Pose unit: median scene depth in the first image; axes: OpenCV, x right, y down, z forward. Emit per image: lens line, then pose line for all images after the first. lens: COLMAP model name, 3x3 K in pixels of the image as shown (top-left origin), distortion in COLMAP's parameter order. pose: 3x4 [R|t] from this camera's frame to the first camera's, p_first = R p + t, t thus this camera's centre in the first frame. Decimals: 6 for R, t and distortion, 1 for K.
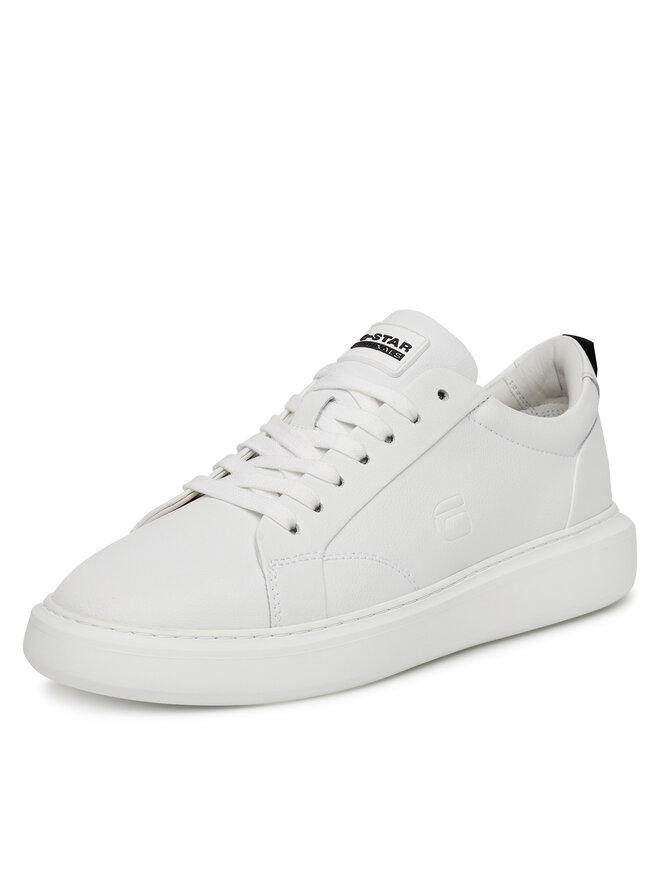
lens RADIAL K [[2598.2, 0, 331.4], [0, 2598.2, 442.8], [0, 0, 1]] dist [1.047161, 0.000000]
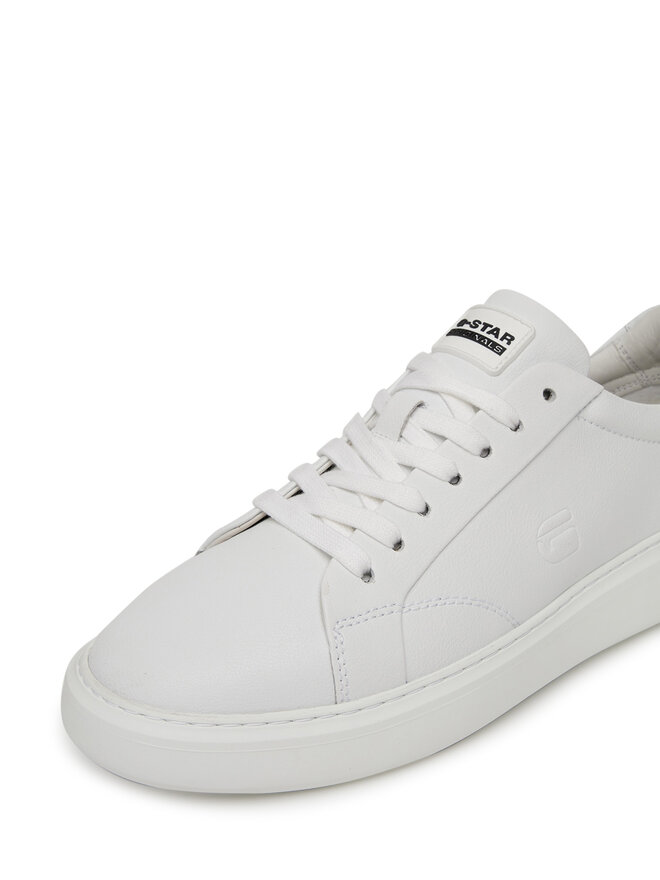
lens RADIAL K [[1313.1, 0, 327.5], [0, 1313.1, 436.3], [0, 0, 1]] dist [0.261479, 0.000000]
pose [[0.992822, 0.011564, -0.119044, 0.022136], [0.005631, 0.989692, 0.143102, -0.069958], [0.119472, -0.142745, 0.982522, 0.558101]]
